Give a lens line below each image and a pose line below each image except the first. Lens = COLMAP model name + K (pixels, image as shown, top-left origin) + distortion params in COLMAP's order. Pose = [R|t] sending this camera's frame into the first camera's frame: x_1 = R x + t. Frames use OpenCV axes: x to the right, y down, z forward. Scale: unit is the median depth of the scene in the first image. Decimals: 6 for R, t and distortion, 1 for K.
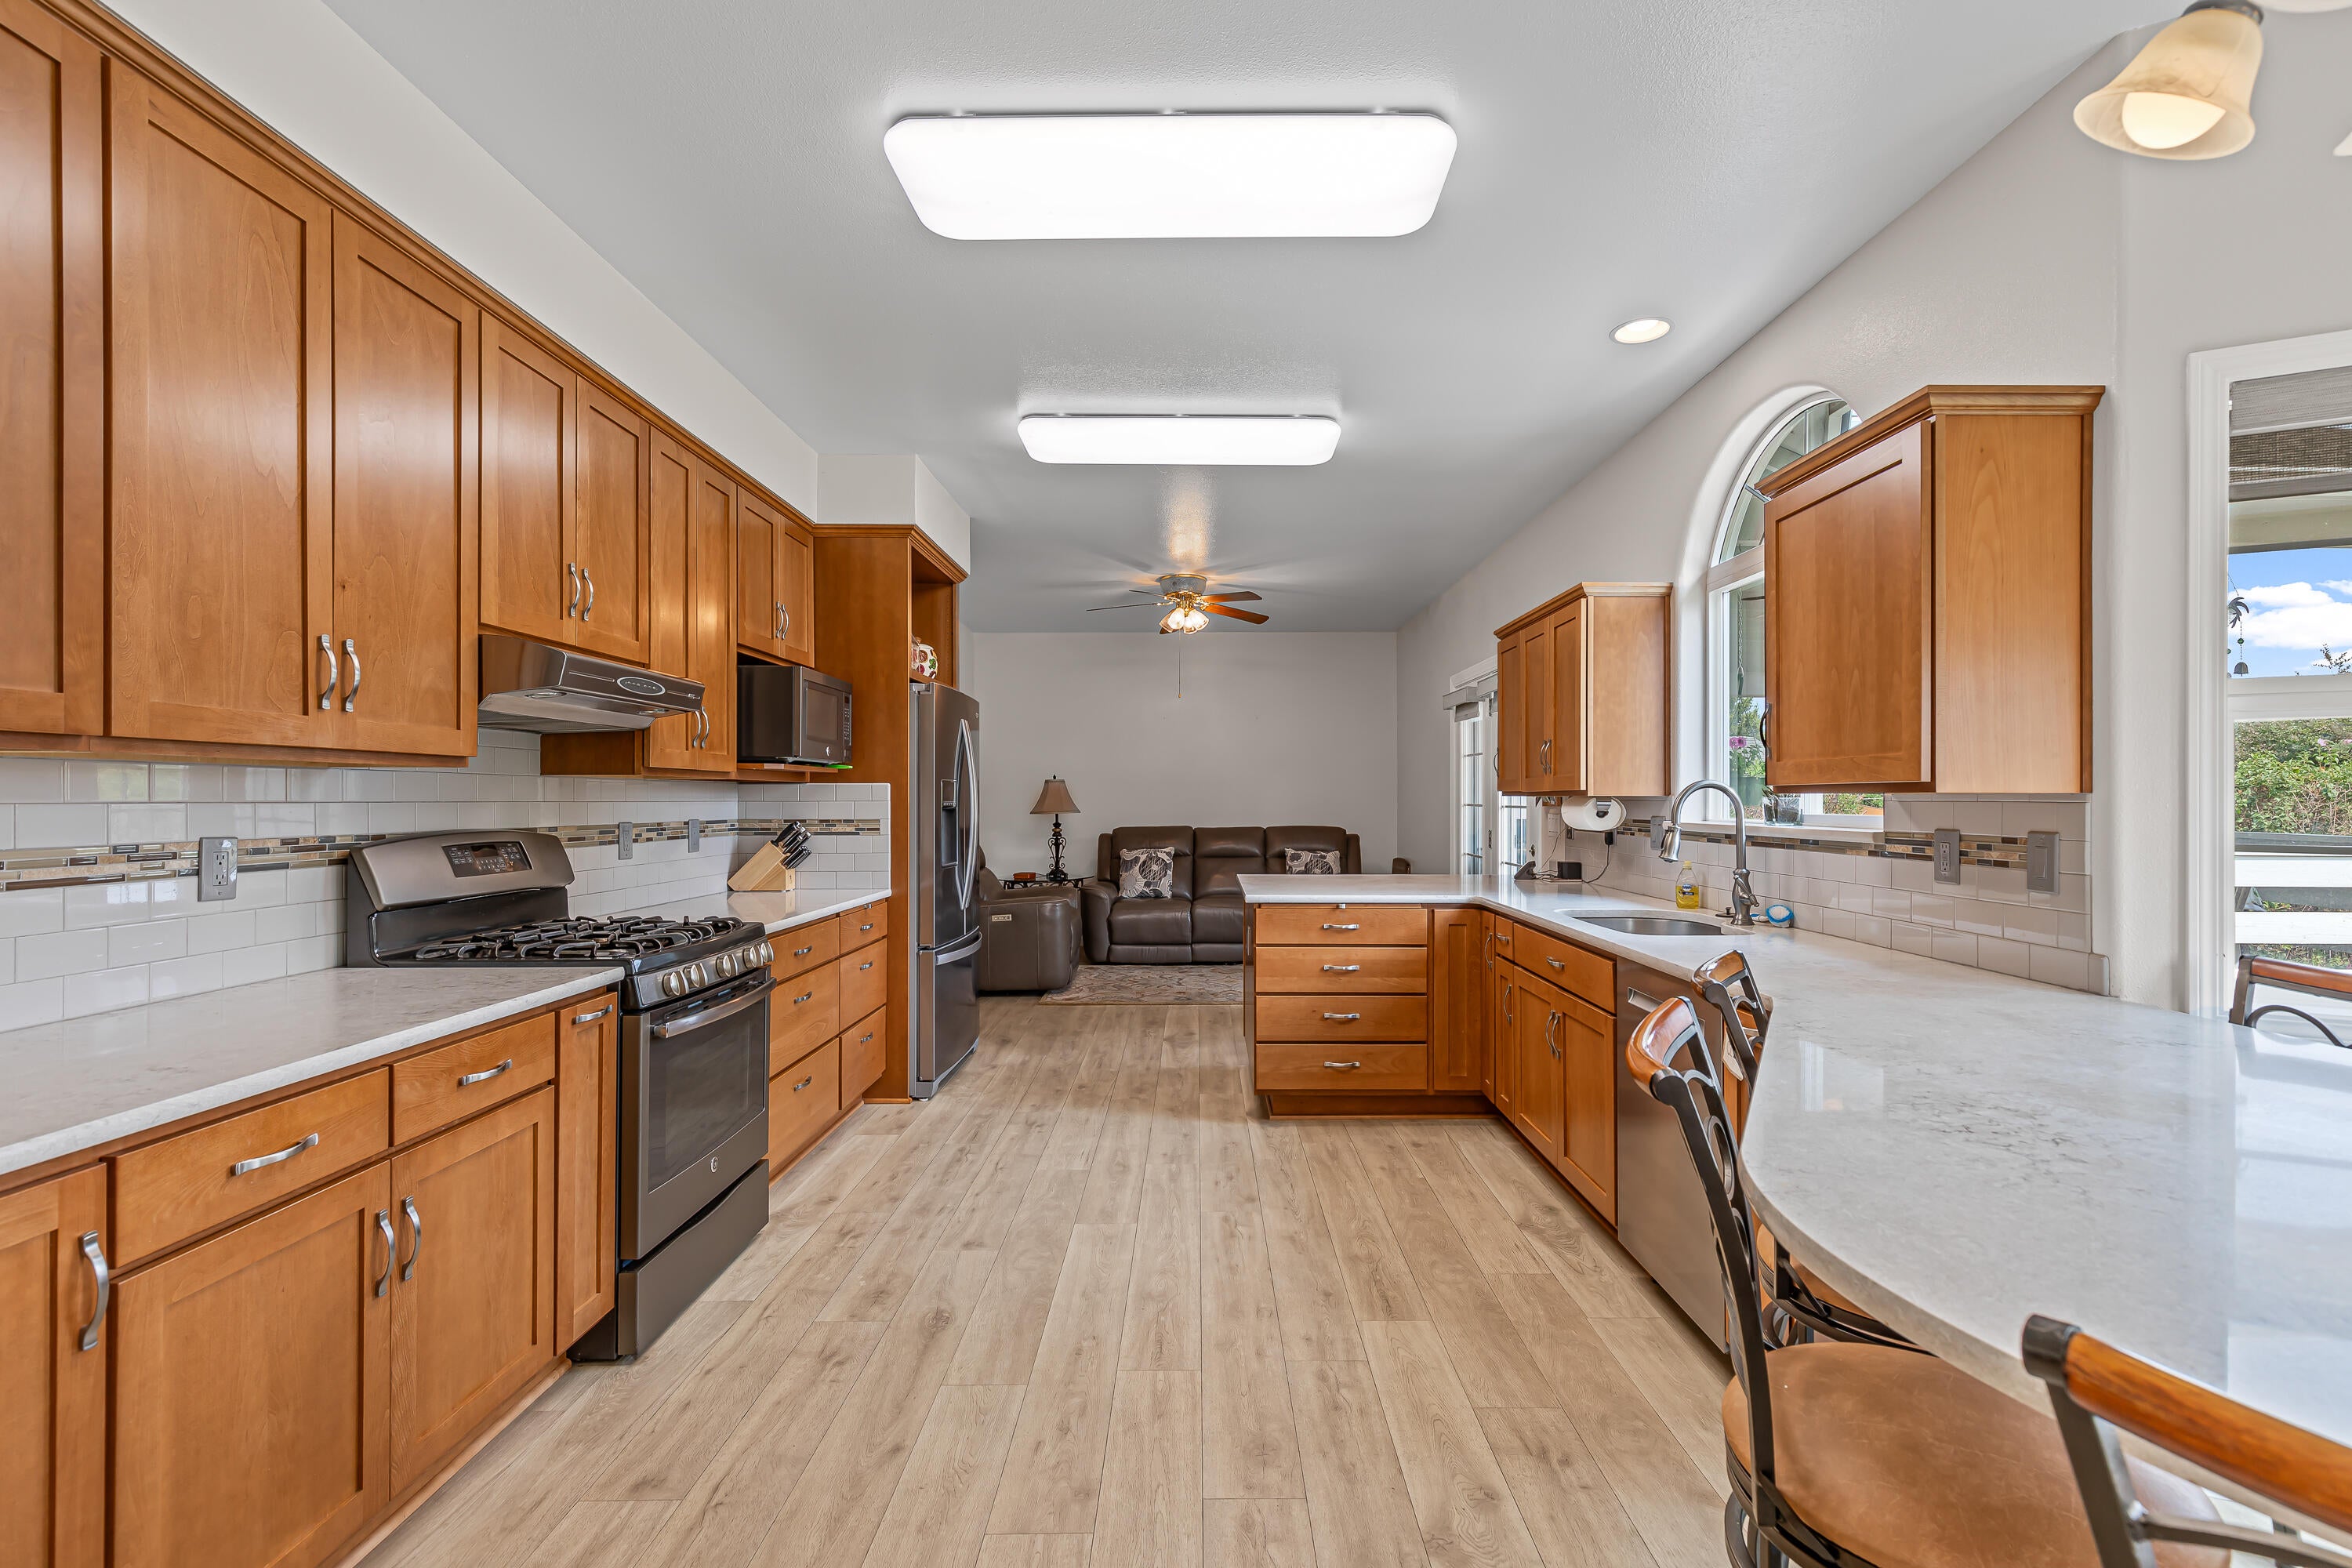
lens RADIAL K [[1087.4, 0, 1199.4], [0, 1087.4, 794.1], [0, 0, 1]] dist [0.004204, -0.000092]
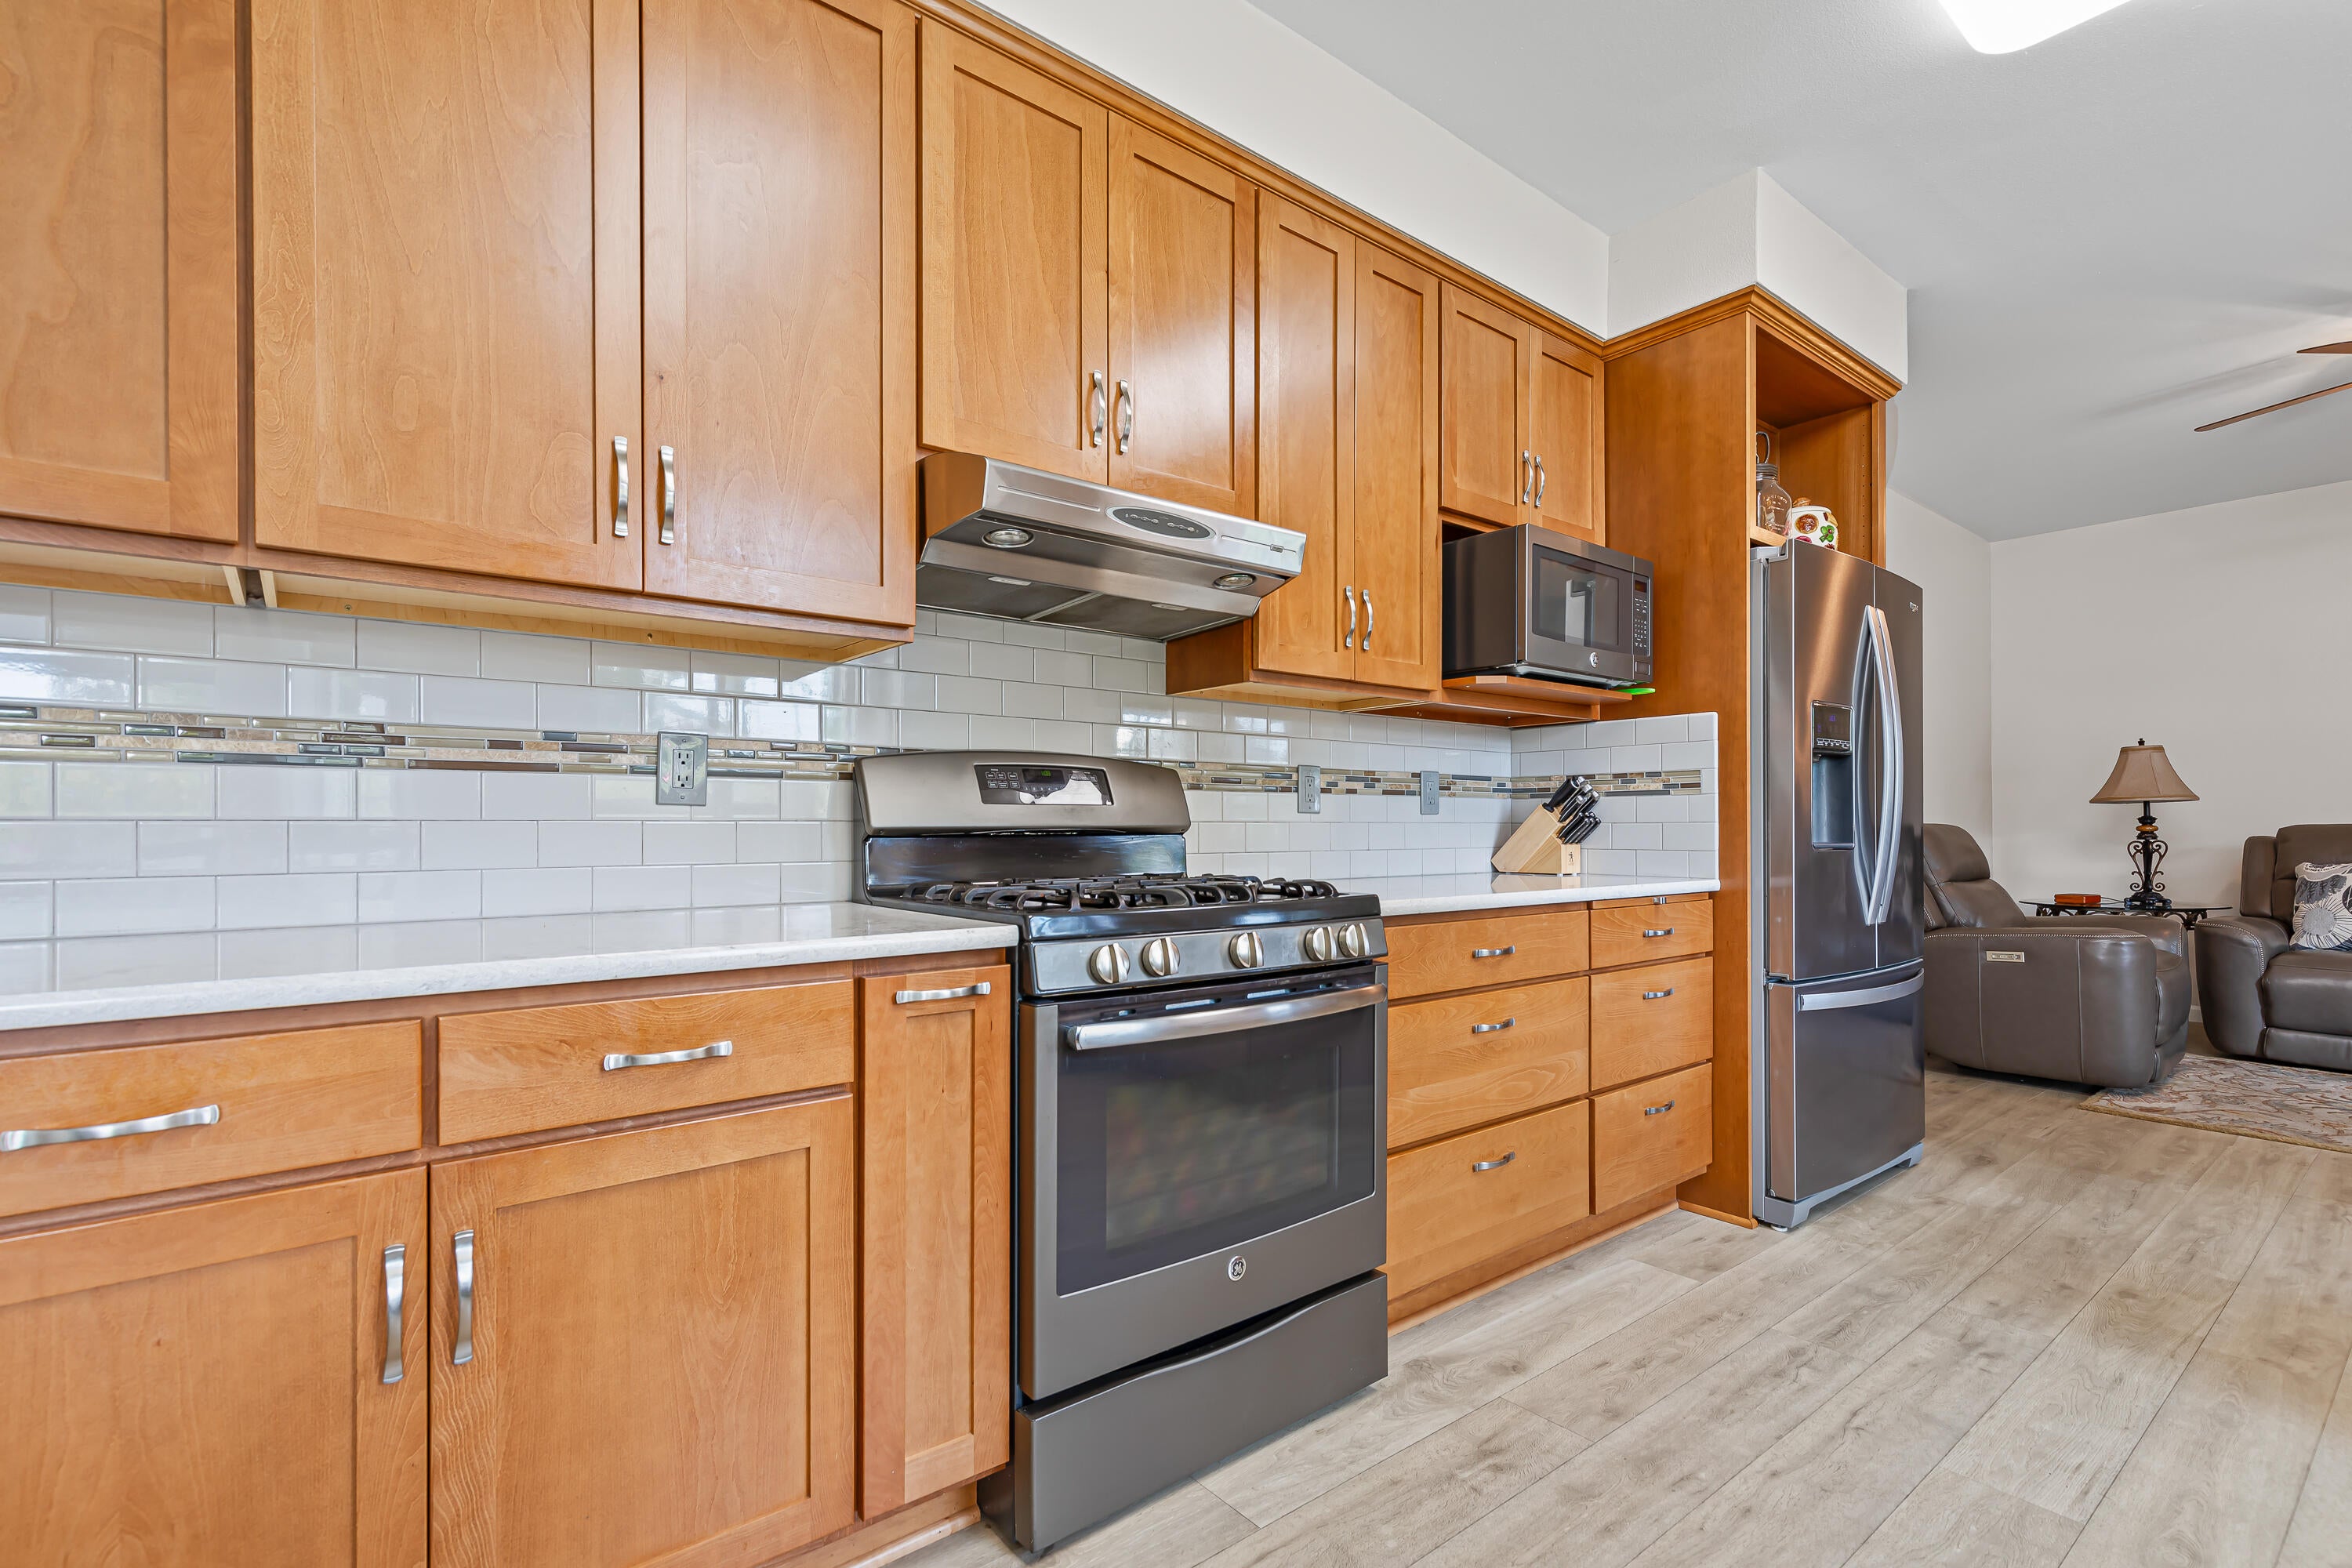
lens RADIAL K [[1072.9, 0, 1191.4], [0, 1072.9, 820.3], [0, 0, 1]] dist [0.008034, -0.000188]
pose [[0.627603, -0.001204, -0.778532, 0.011708], [0.001658, 0.999999, -0.000210, 0.062131], [0.778531, -0.001159, 0.627604, 0.438942]]
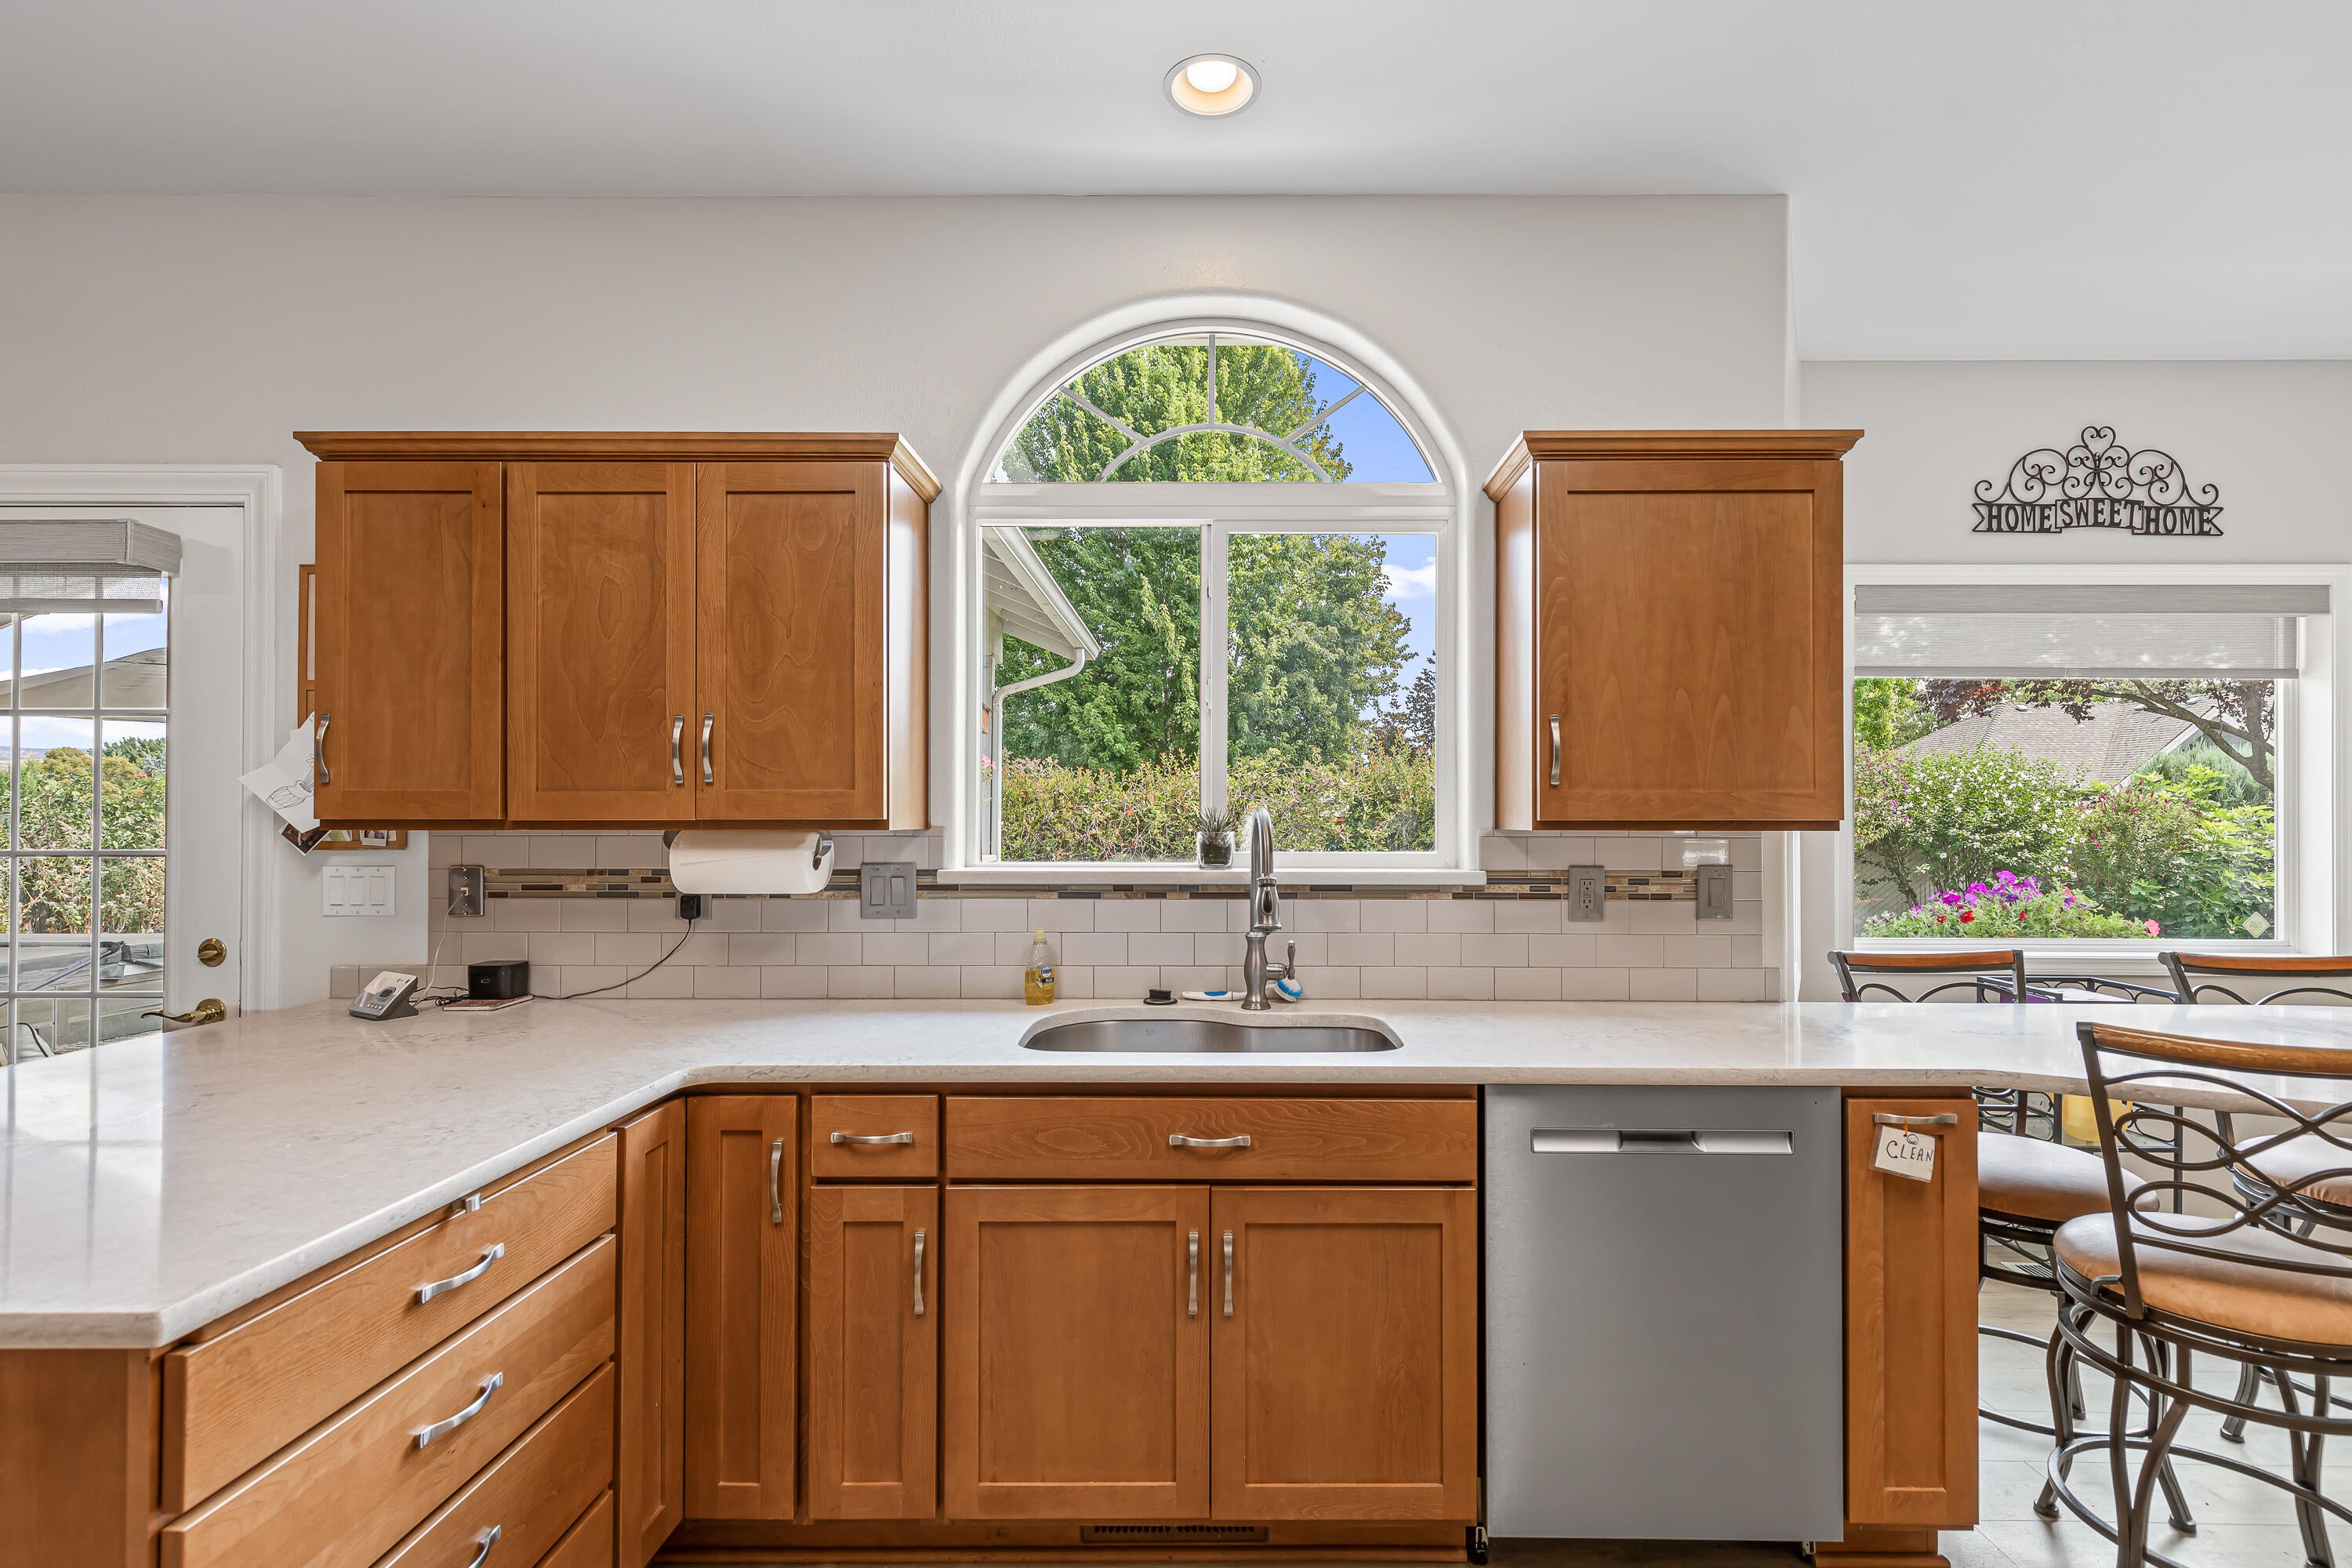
lens RADIAL K [[1078.0, 0, 1198.5], [0, 1078.0, 808.2], [0, 0, 1]] dist [0.003747, 0.000667]
pose [[0.009204, 0.007363, 0.999931, -0.184897], [-0.006191, 0.999954, -0.007307, -0.006429], [-0.999938, -0.006123, 0.009249, 0.873556]]
